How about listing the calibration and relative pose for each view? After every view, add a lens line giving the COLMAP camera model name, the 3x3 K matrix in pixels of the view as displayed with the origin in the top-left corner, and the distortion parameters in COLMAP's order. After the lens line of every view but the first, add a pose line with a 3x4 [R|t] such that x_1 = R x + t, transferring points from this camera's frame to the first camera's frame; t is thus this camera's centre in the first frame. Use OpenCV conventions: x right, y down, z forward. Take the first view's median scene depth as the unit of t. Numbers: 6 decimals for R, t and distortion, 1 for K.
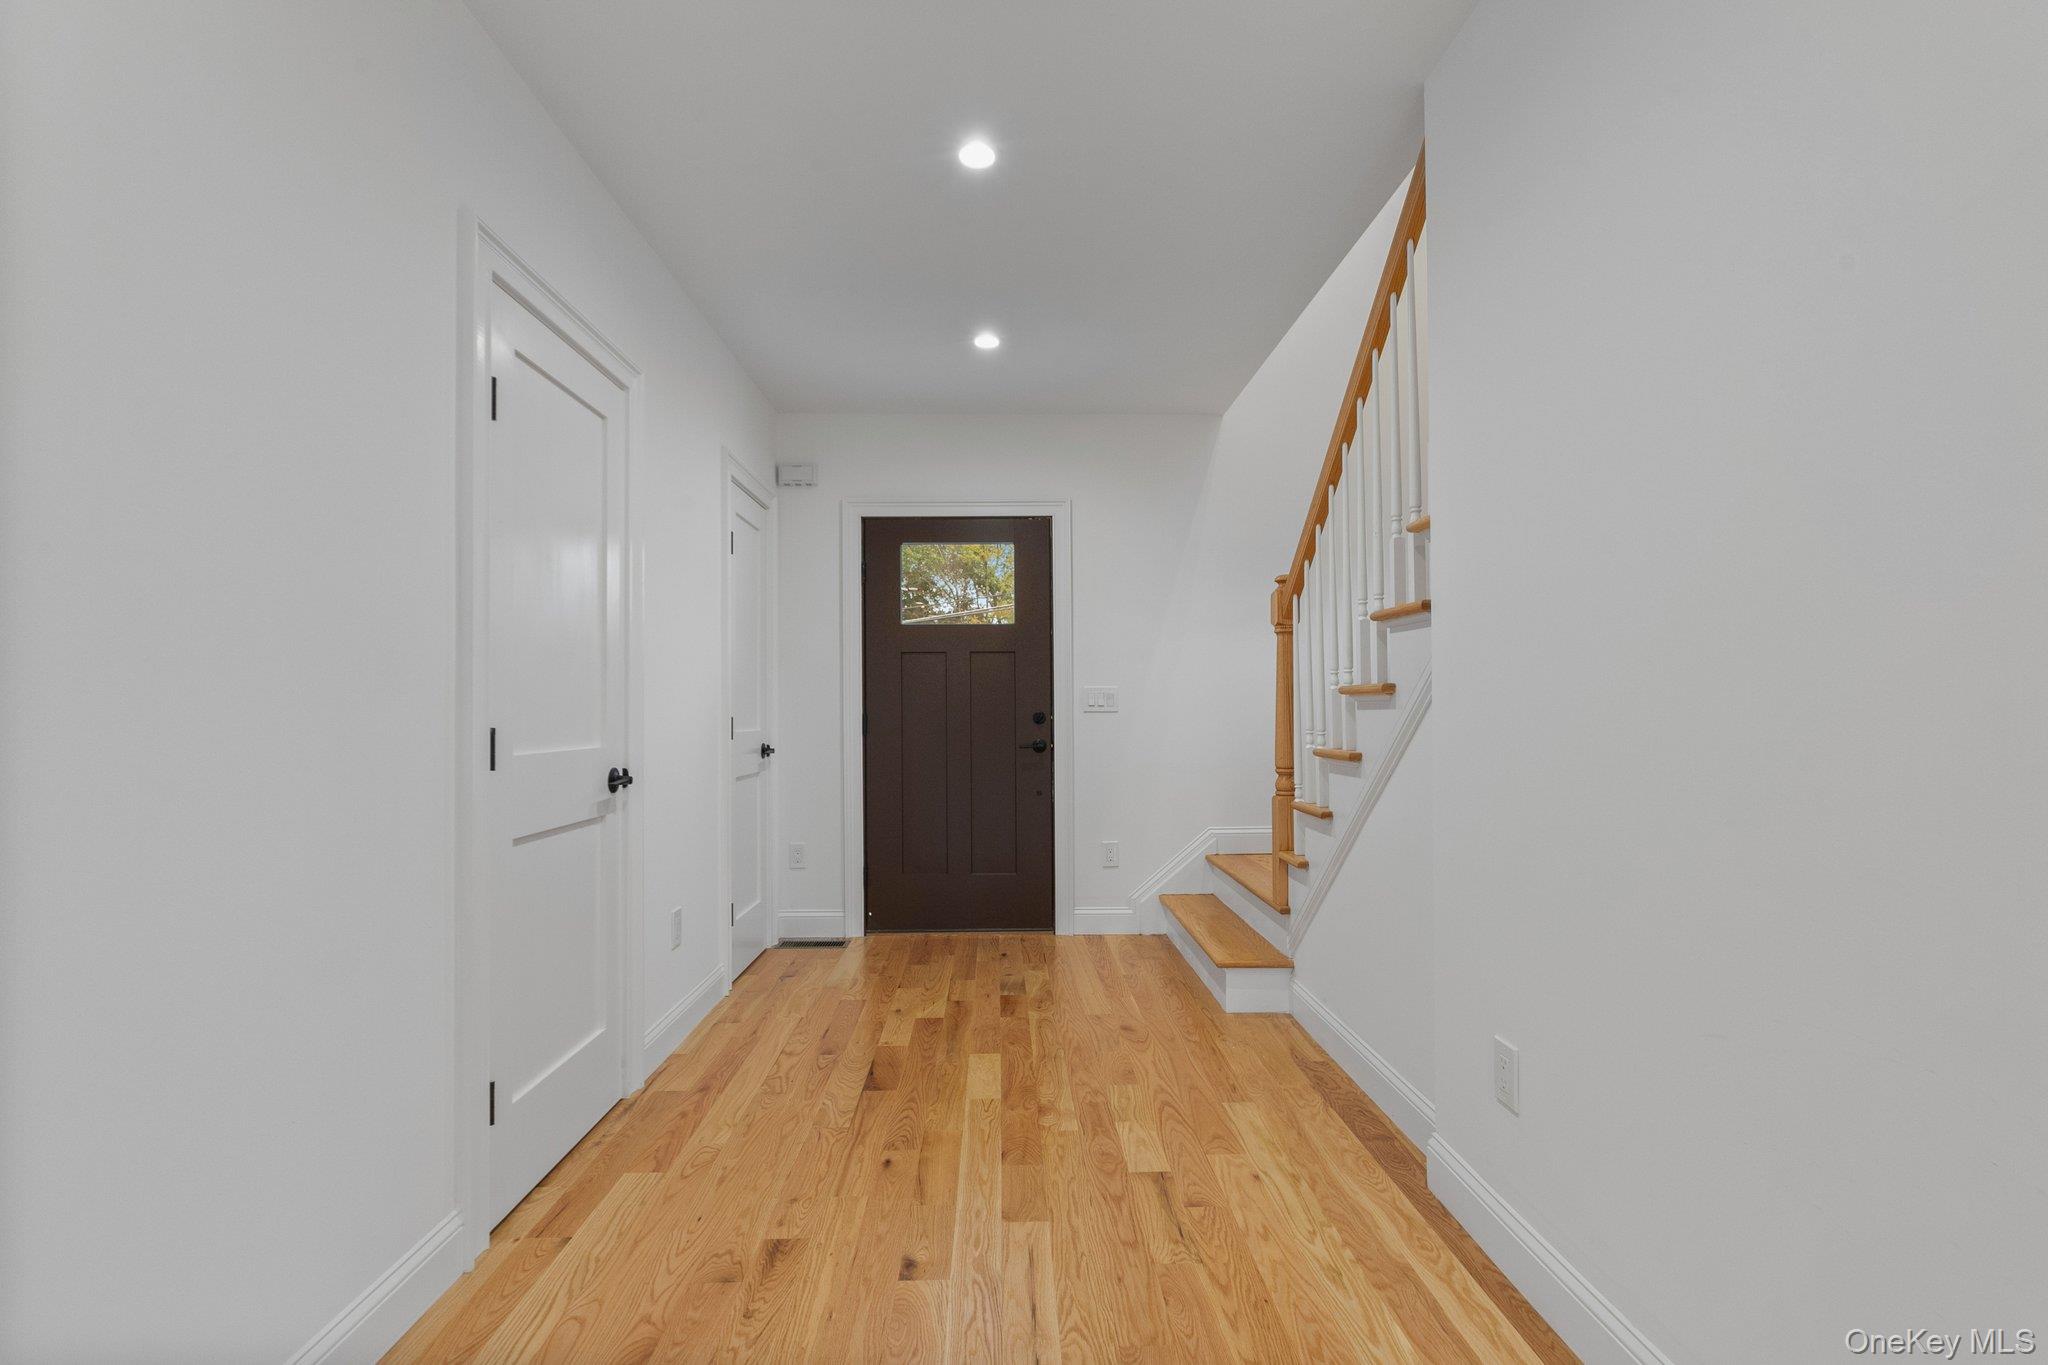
lens RADIAL K [[942.0, 0, 1028.0], [0, 942.0, 686.3], [0, 0, 1]] dist [0.007833, -0.000082]
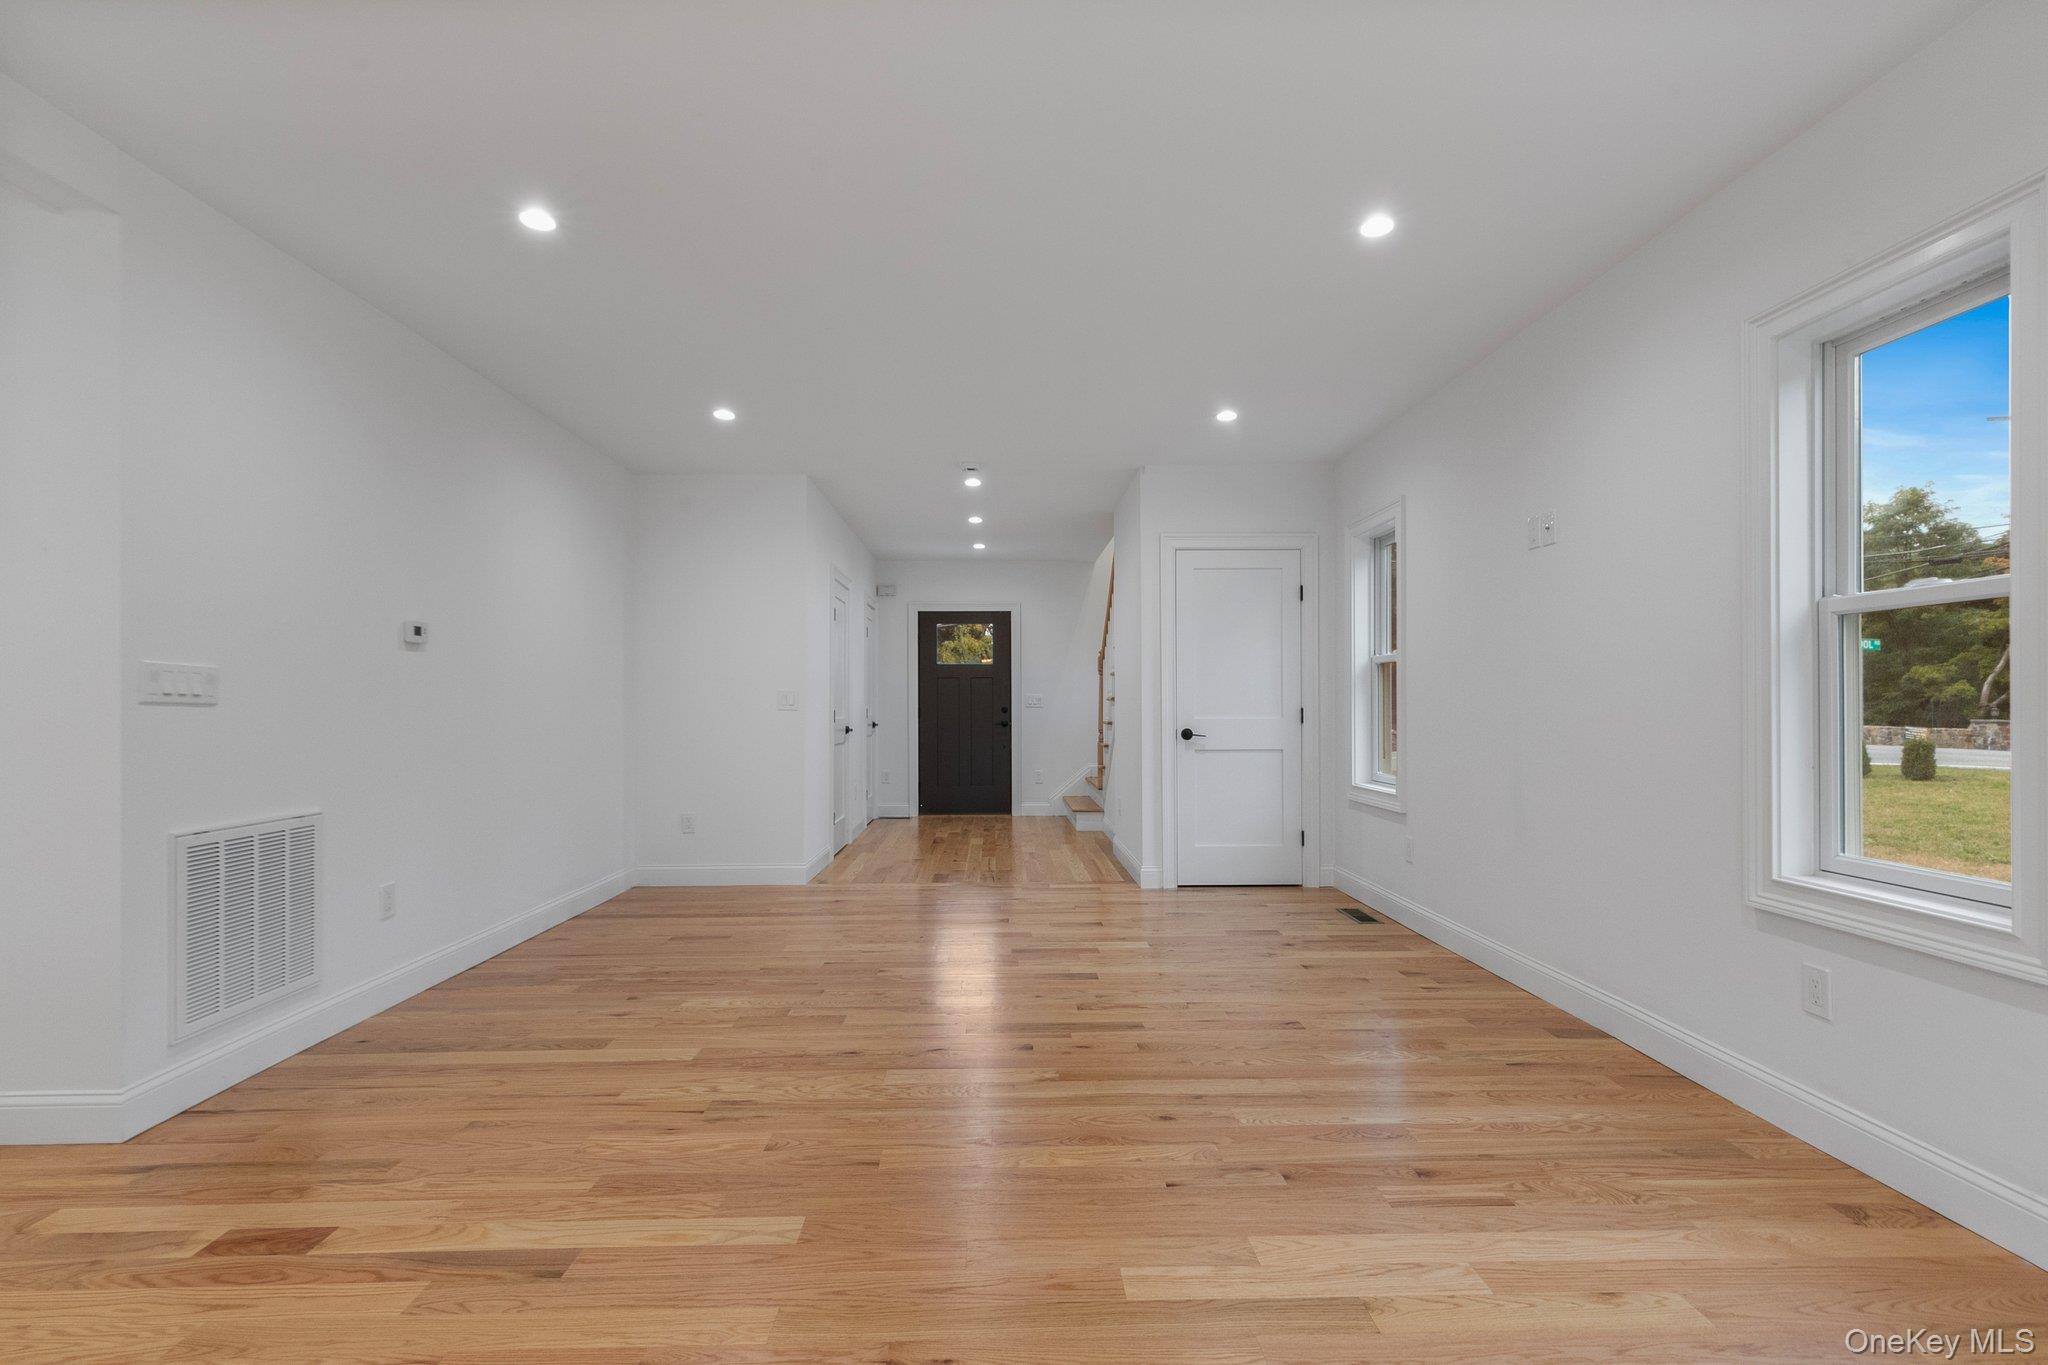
lens RADIAL K [[942.0, 0, 1013.9], [0, 942.0, 699.0], [0, 0, 1]] dist [0.007833, -0.000082]
pose [[0.999902, 0.004187, -0.013332, 0.078982], [-0.003973, 0.999863, 0.016059, -0.030287], [0.013398, -0.016005, 0.999782, -1.391436]]
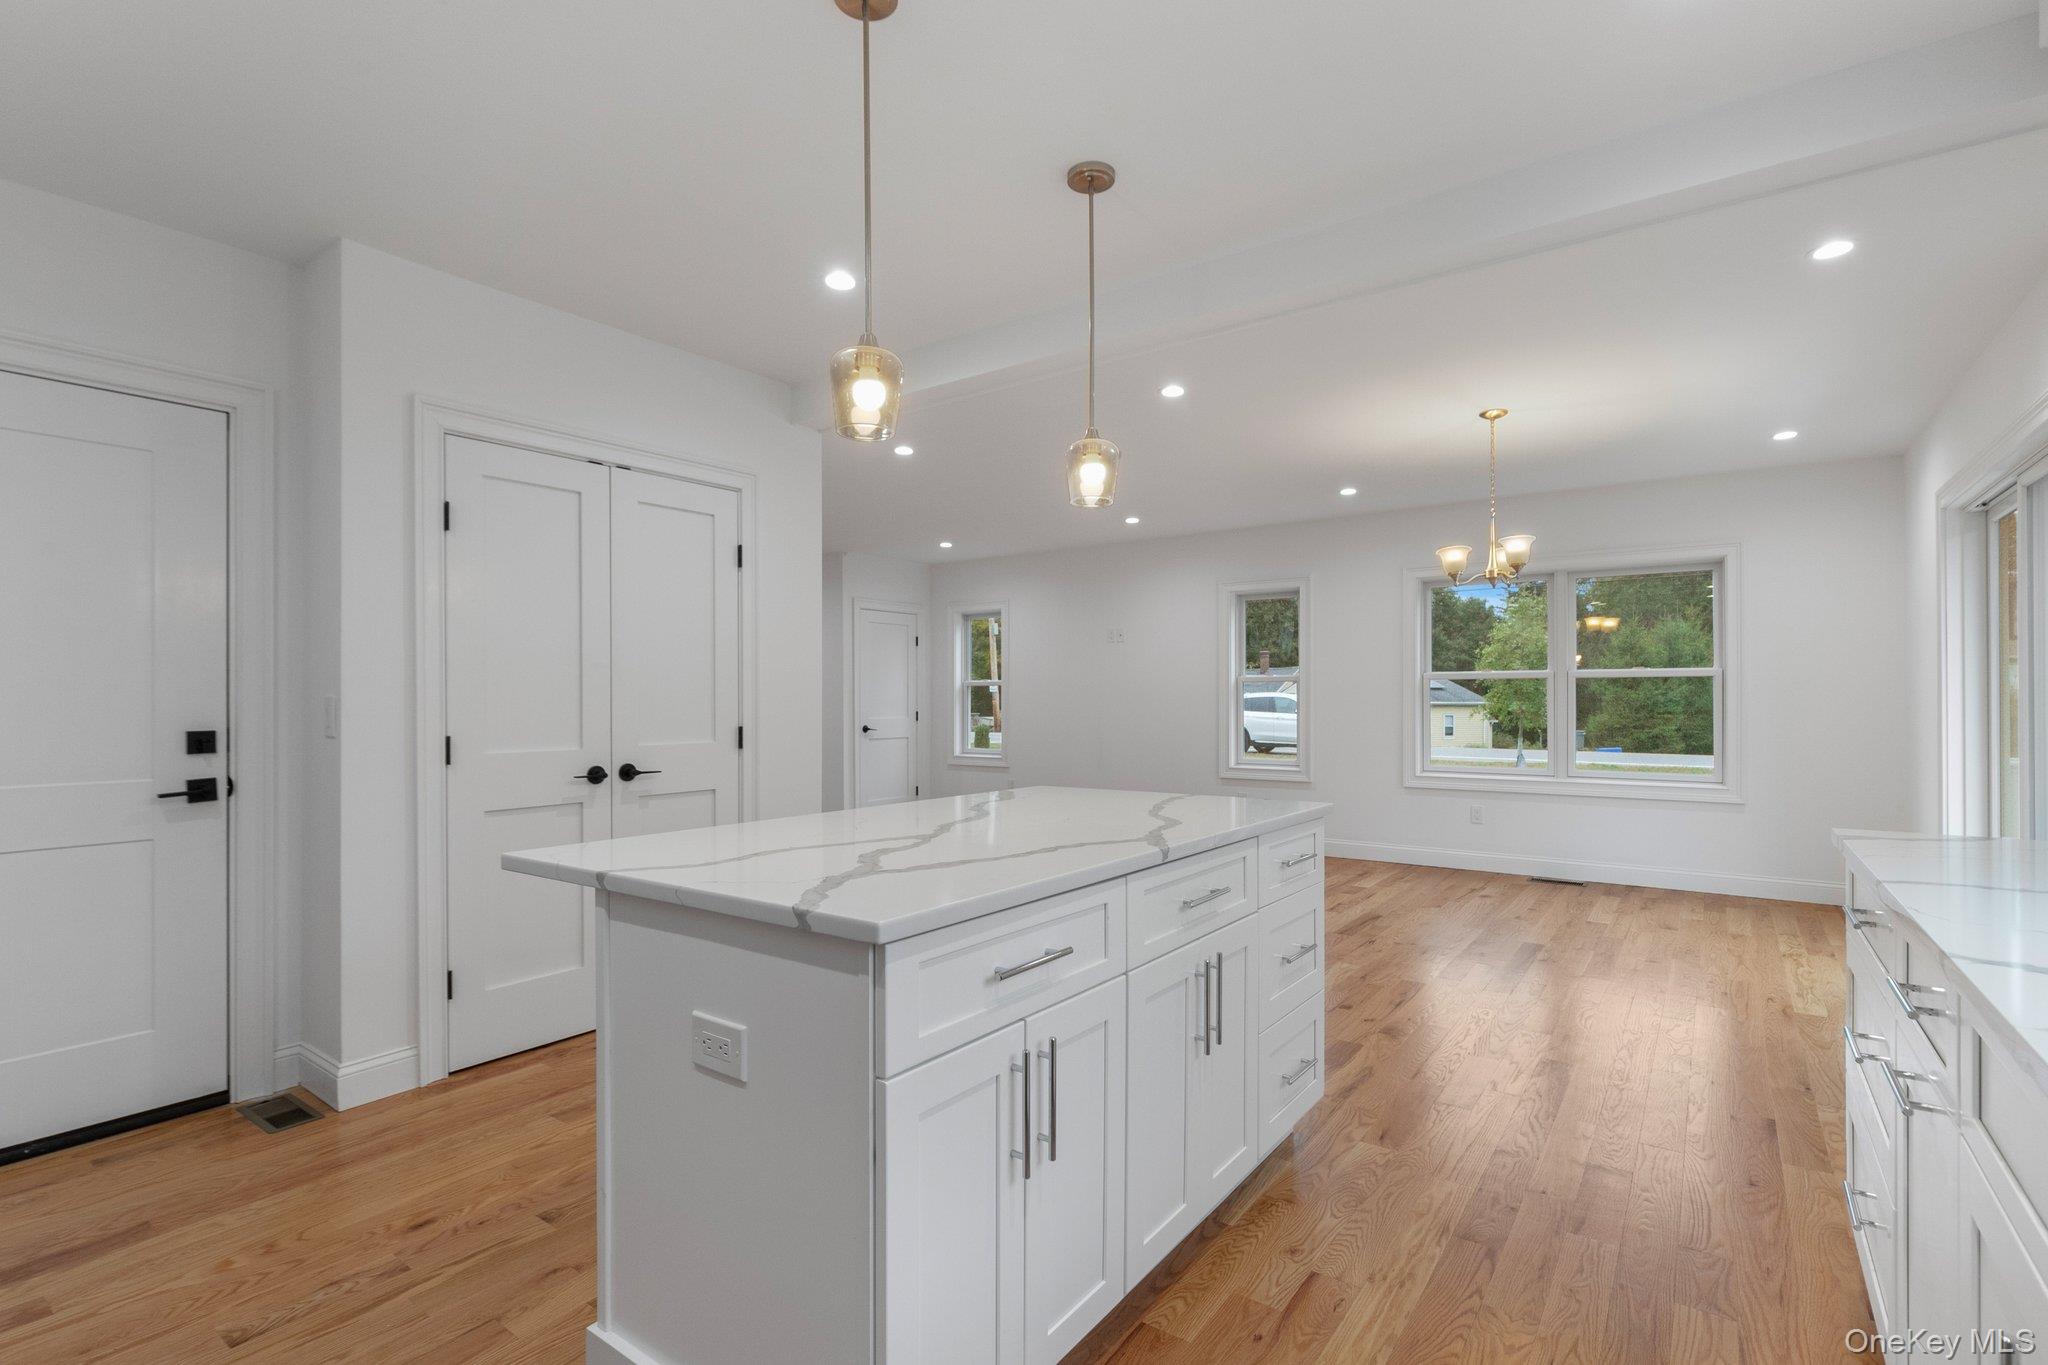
lens RADIAL K [[951.4, 0, 1014.1], [0, 951.4, 700.6], [0, 0, 1]] dist [-0.003589, -0.000704]
pose [[0.626284, 0.005867, 0.779573, -1.371529], [-0.018769, 0.999795, 0.007555, -0.046600], [-0.779369, -0.019363, 0.626266, -1.656435]]
